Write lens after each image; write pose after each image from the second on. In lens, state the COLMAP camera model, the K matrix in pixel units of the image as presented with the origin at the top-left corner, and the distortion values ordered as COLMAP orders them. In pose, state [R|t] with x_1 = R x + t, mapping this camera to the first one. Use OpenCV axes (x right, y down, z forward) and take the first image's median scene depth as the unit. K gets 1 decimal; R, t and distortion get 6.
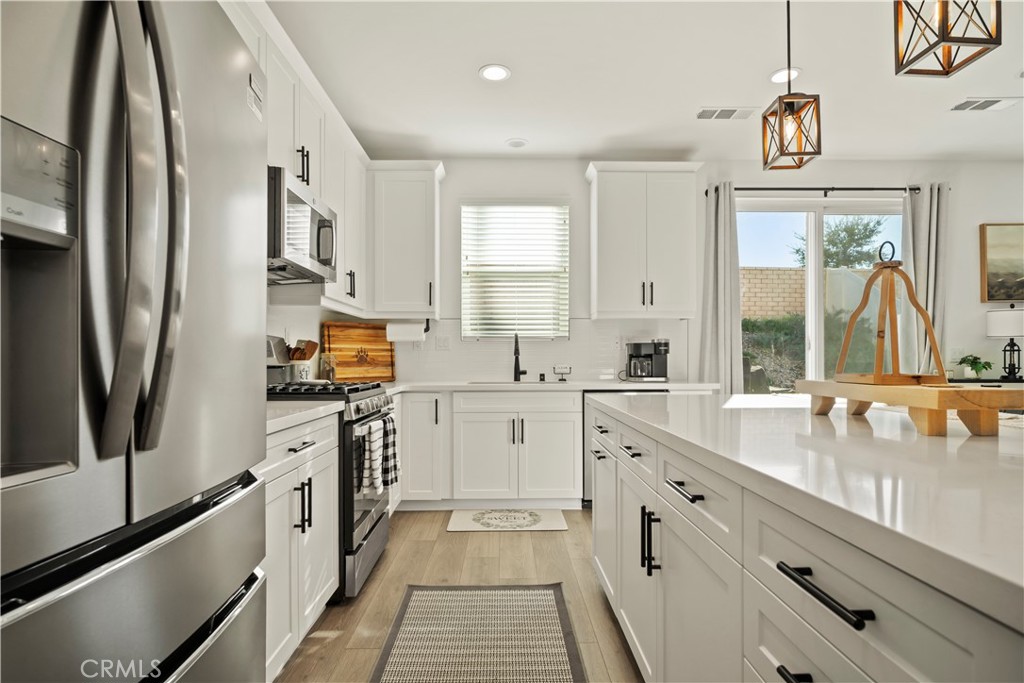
lens RADIAL K [[533.1, 0, 510.3], [0, 533.1, 360.6], [0, 0, 1]] dist [-0.003277, 0.000140]
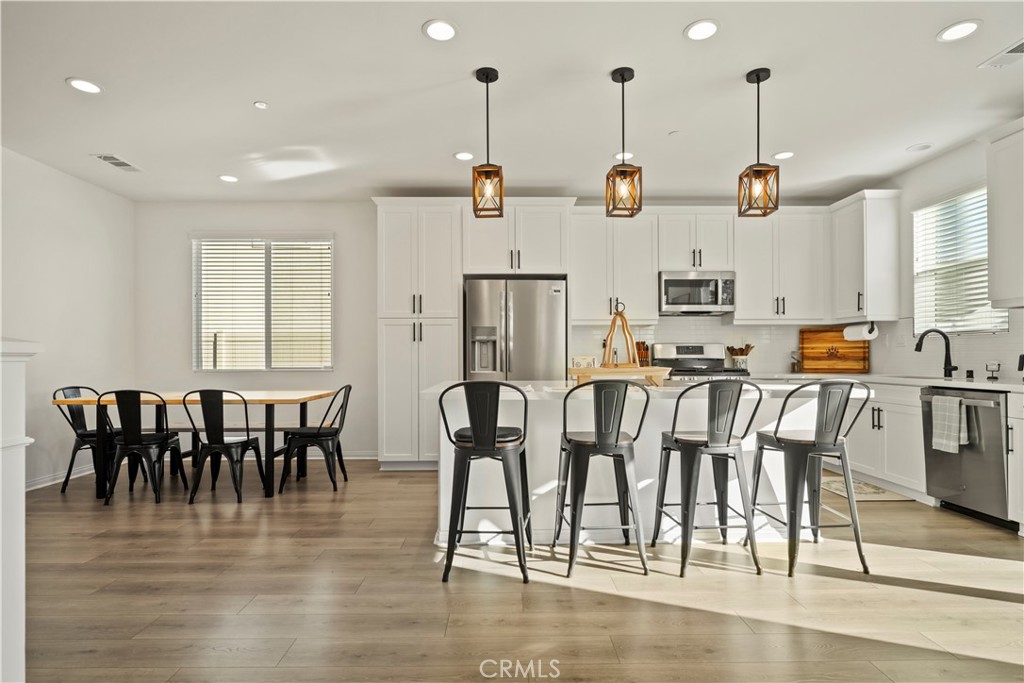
lens RADIAL K [[533.1, 0, 502.4], [0, 533.1, 351.6], [0, 0, 1]] dist [-0.003277, 0.000140]
pose [[-0.011780, -0.005711, -0.999914, 1.080352], [0.002557, 0.999980, -0.005741, -0.005374], [0.999927, -0.002624, -0.011765, 0.195820]]
